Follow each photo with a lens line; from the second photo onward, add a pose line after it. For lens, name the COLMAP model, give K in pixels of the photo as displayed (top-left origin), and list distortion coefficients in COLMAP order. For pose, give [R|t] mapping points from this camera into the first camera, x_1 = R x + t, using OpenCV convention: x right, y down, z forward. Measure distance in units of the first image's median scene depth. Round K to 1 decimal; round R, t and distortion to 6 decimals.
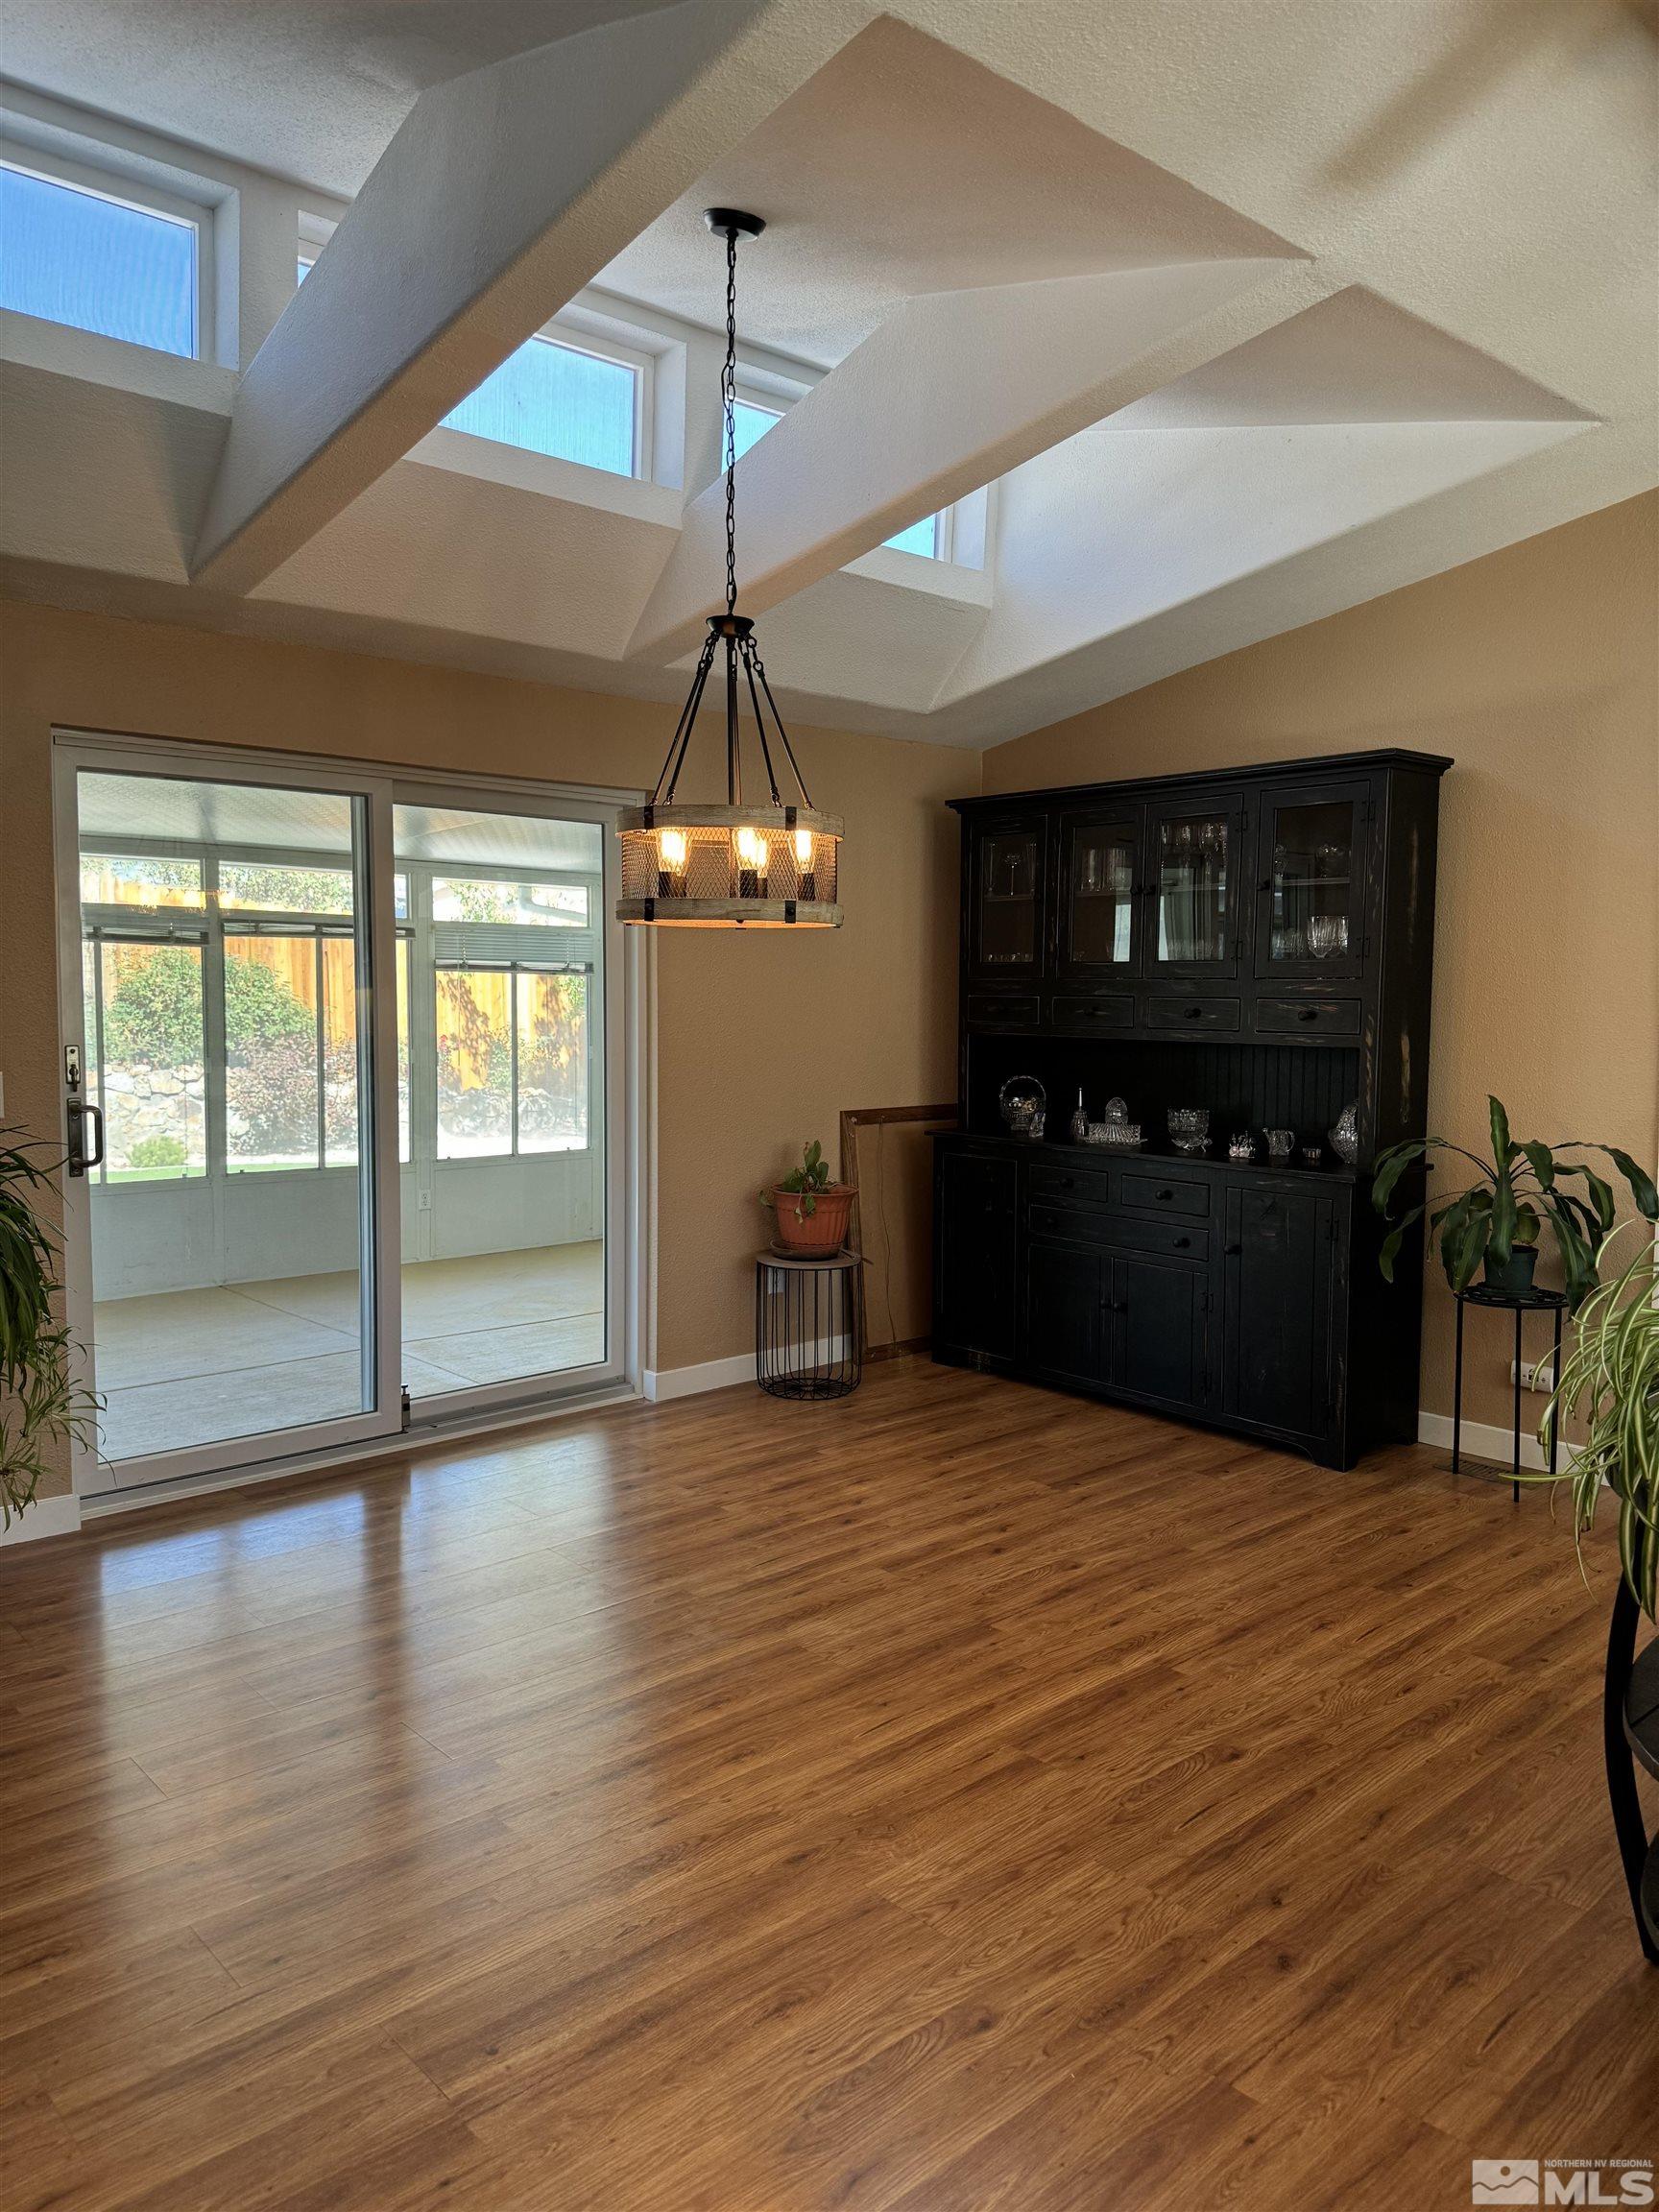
lens RADIAL K [[1552.0, 0, 822.7], [0, 1552.0, 1097.6], [0, 0, 1]] dist [0.004054, -0.013511]
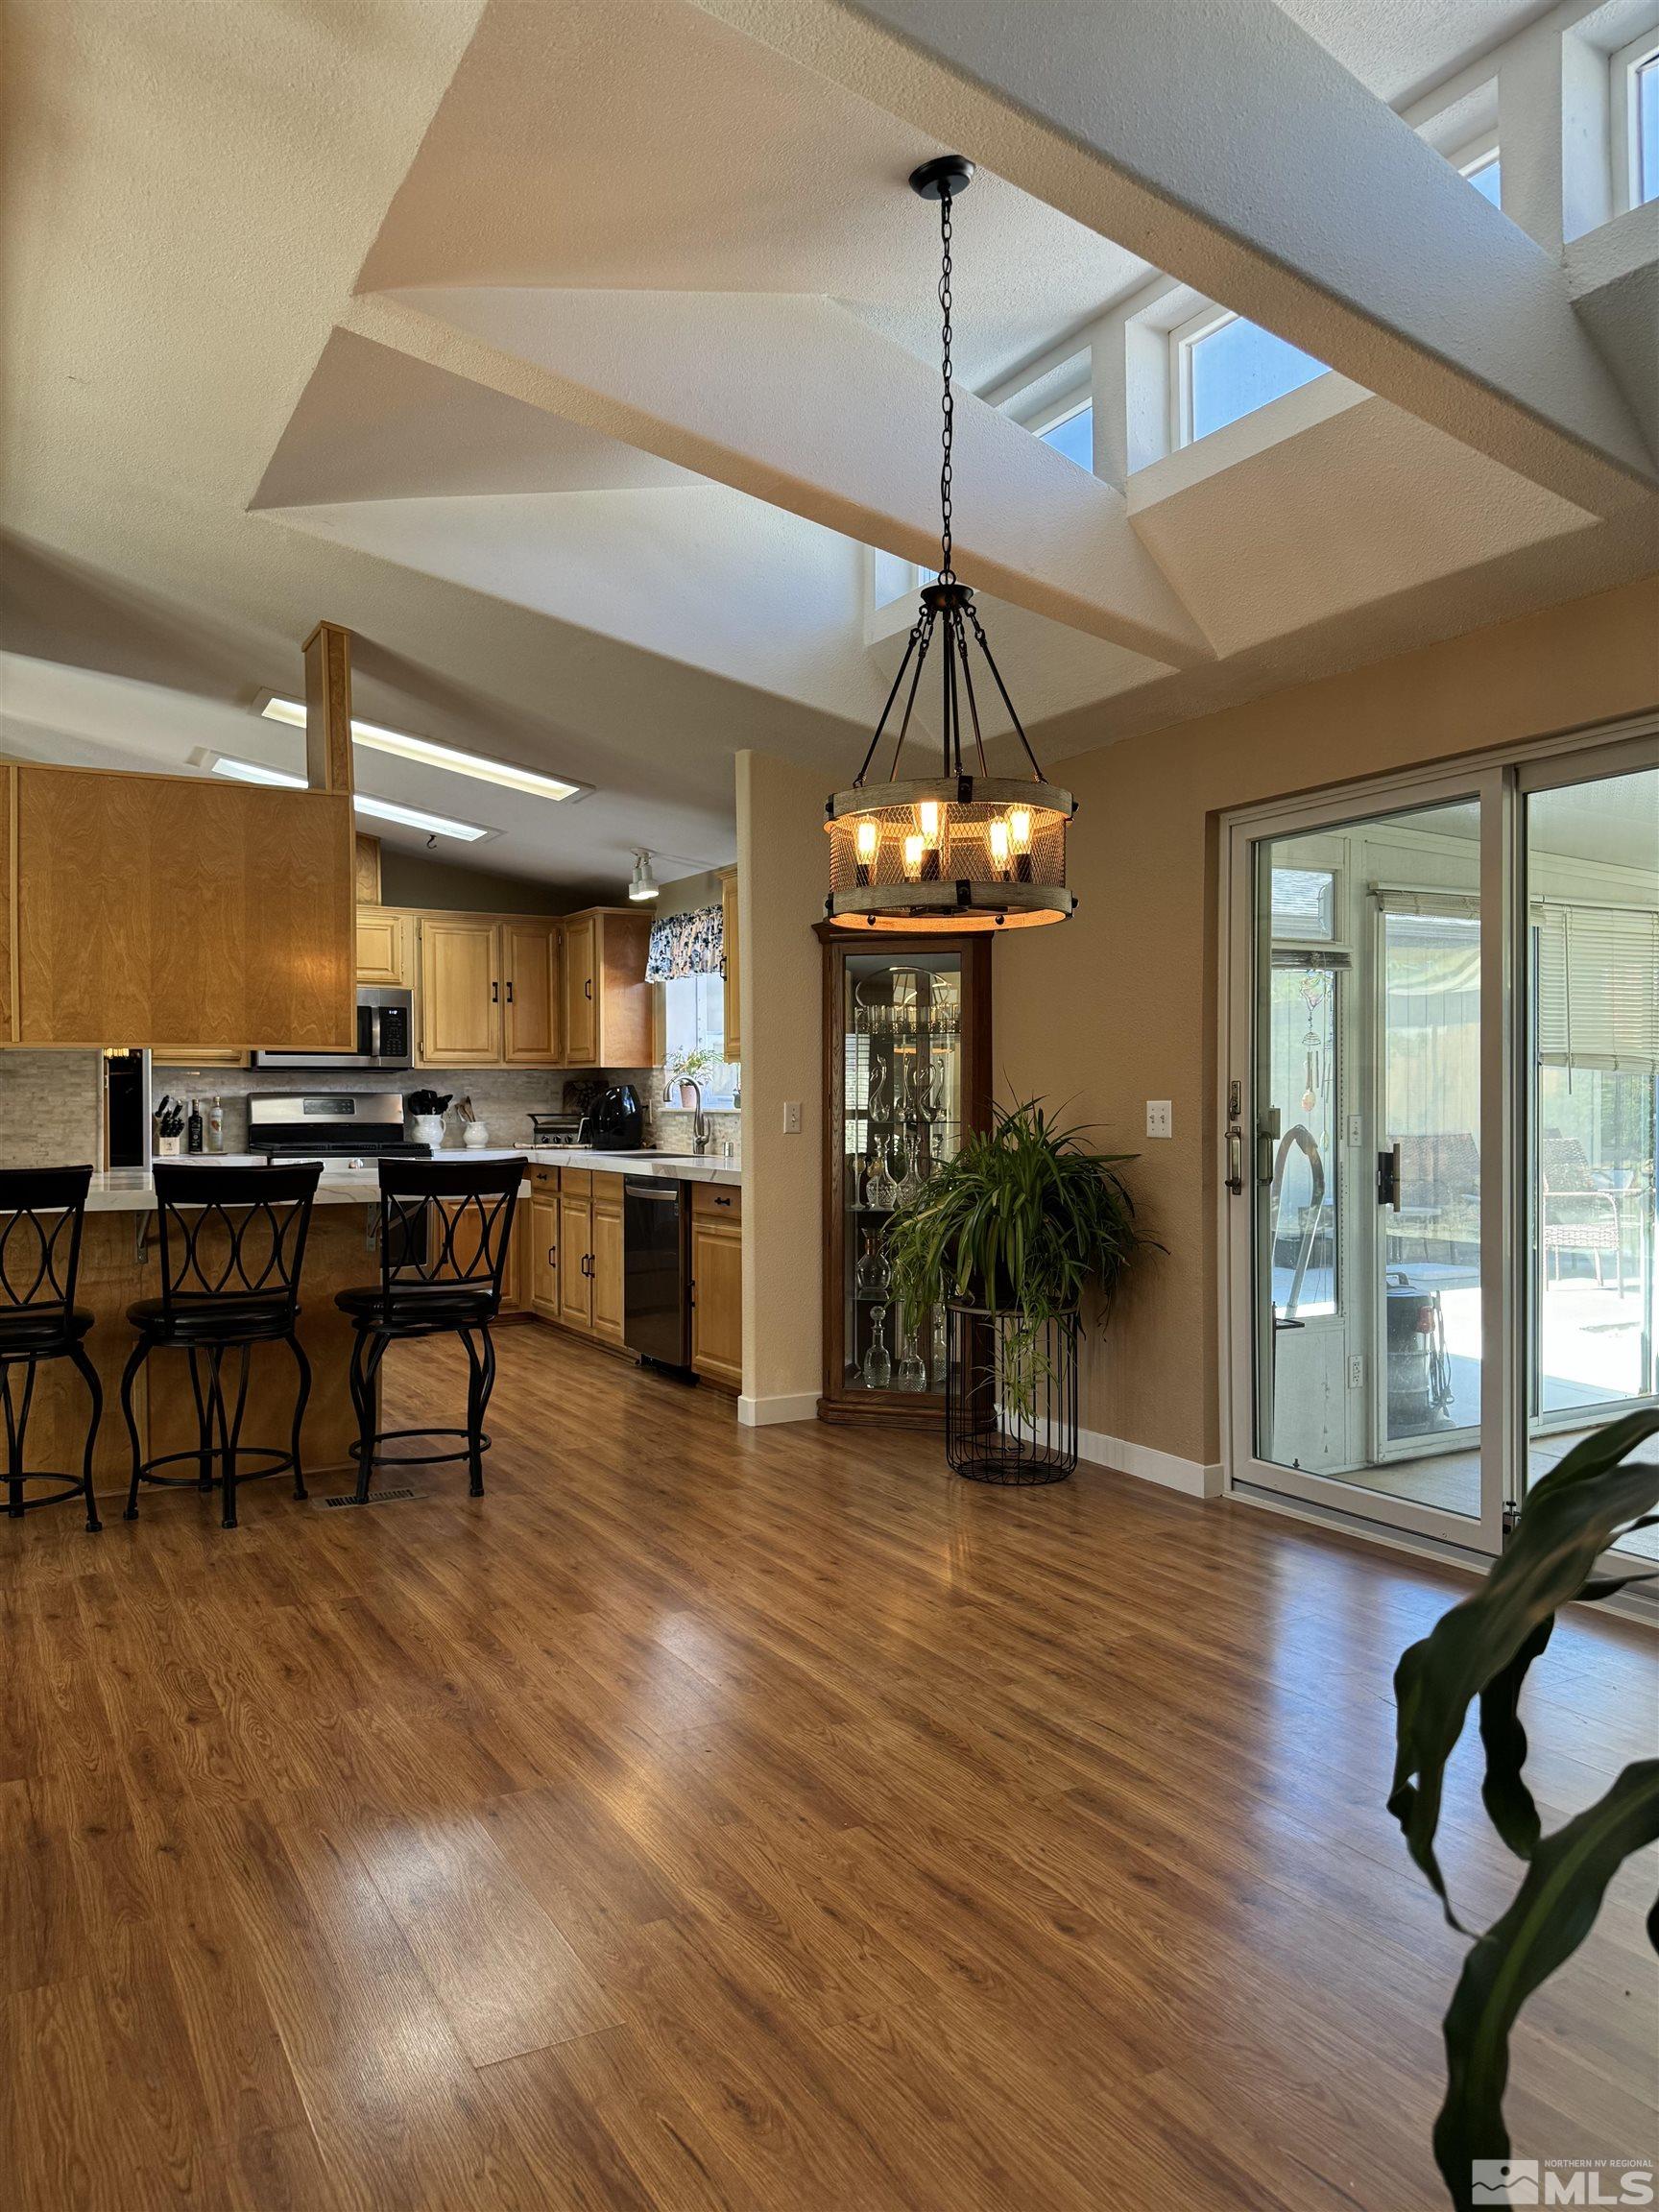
lens RADIAL K [[1552.0, 0, 825.3], [0, 1552.0, 1106.0], [0, 0, 1]] dist [0.004054, -0.013511]
pose [[-0.203028, 0.000830, -0.979173, 0.842892], [-0.079073, 0.996720, 0.017241, -0.014653], [0.975975, 0.080927, -0.202296, 1.113832]]
